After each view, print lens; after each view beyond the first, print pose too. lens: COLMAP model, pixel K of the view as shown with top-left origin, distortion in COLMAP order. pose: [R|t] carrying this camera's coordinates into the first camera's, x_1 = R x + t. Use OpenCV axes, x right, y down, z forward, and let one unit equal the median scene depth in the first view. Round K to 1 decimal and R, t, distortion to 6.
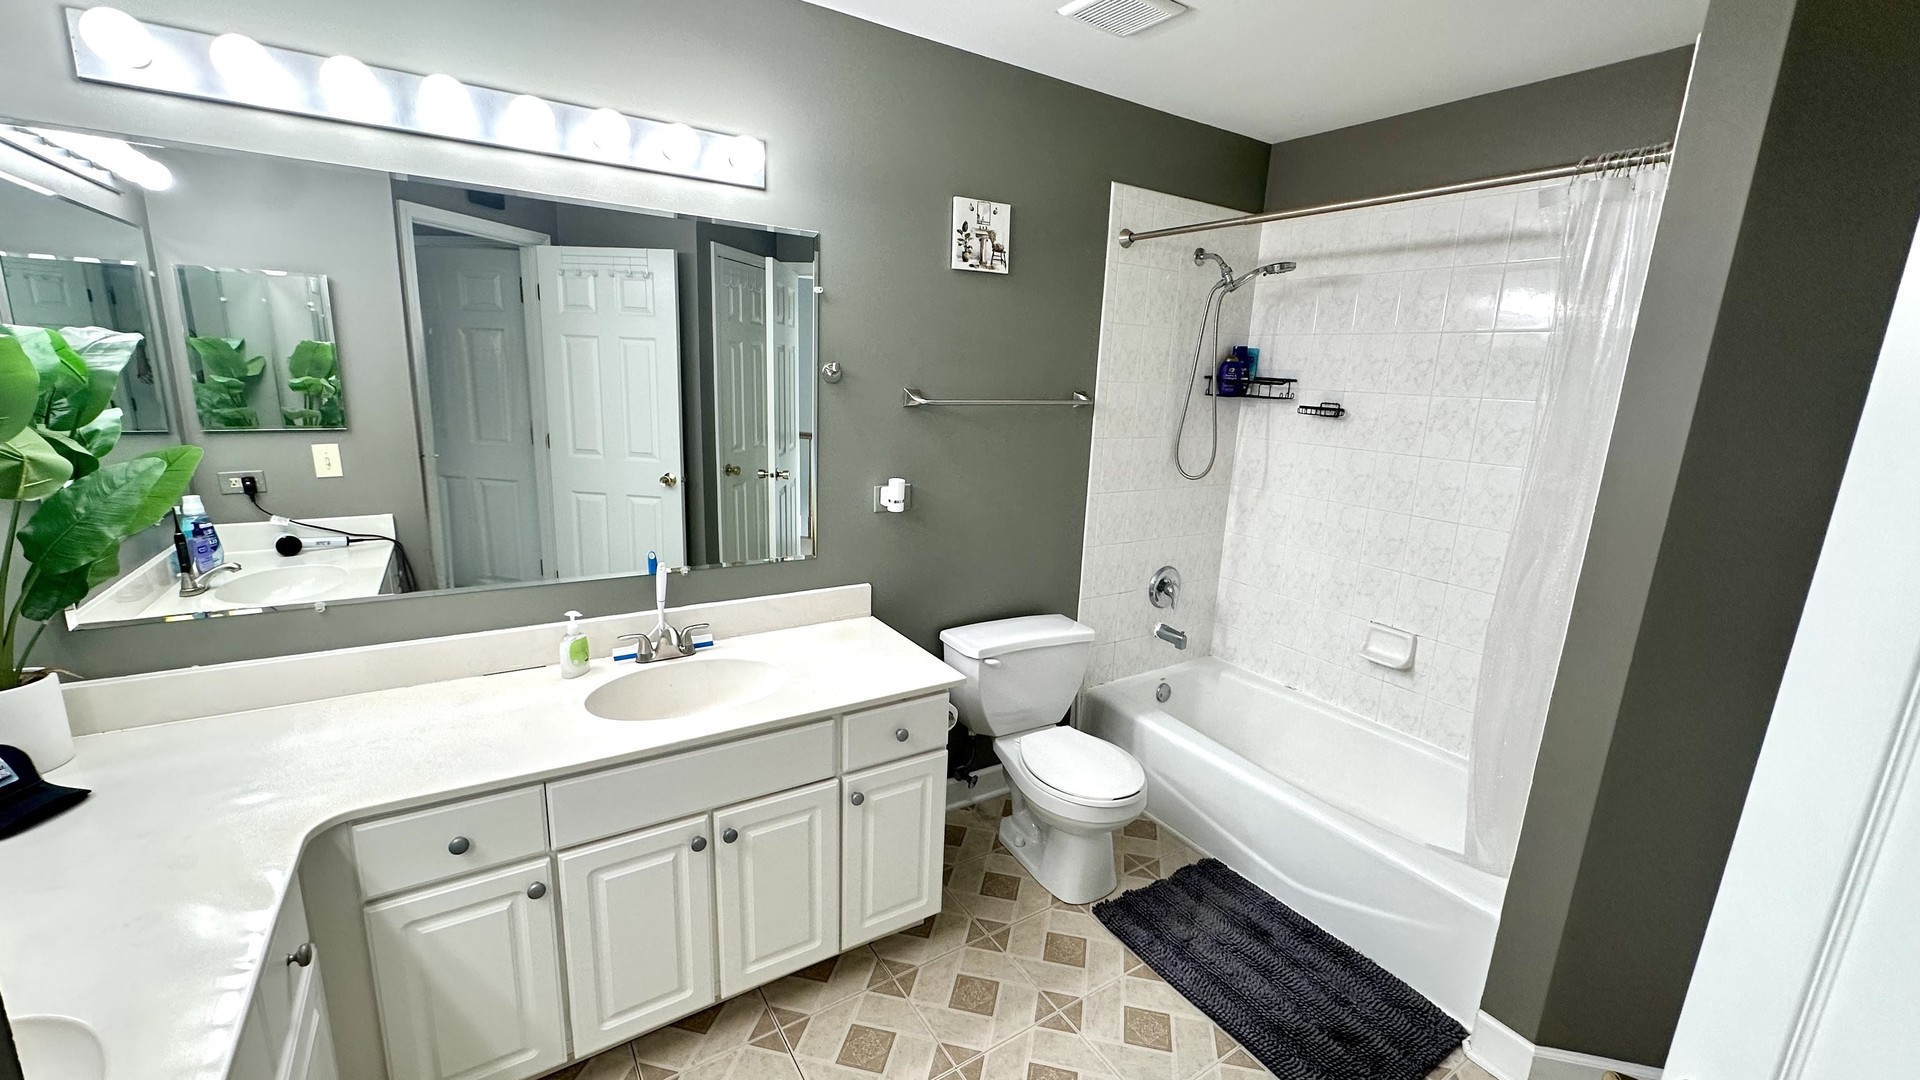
lens RADIAL K [[765.5, 0, 956.4], [0, 765.5, 536.6], [0, 0, 1]] dist [-0.005252, 0.000866]
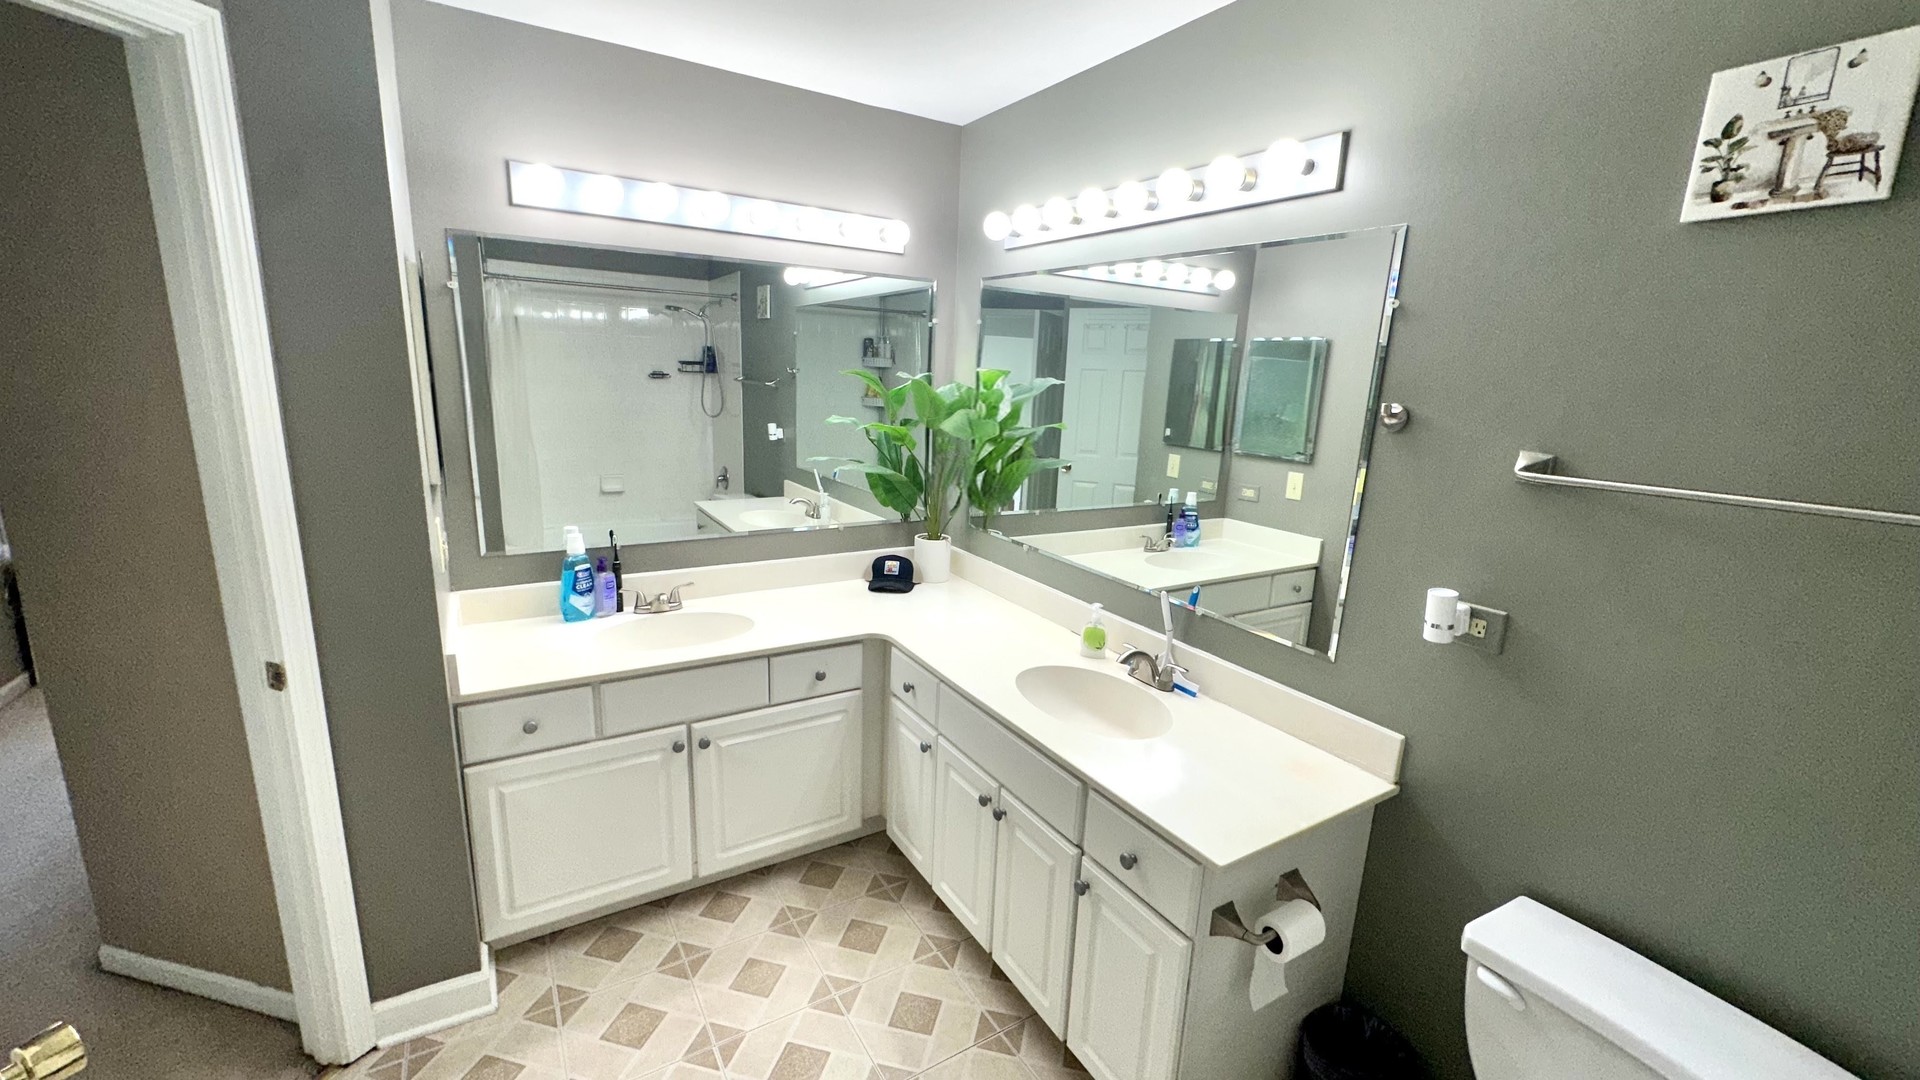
lens RADIAL K [[765.5, 0, 962.3], [0, 765.5, 542.0], [0, 0, 1]] dist [-0.005252, 0.000866]
pose [[0.005536, 0.182727, -0.983148, 0.516626], [-0.263128, 0.948782, 0.174858, -0.115105], [0.964745, 0.257726, 0.053333, 0.570879]]
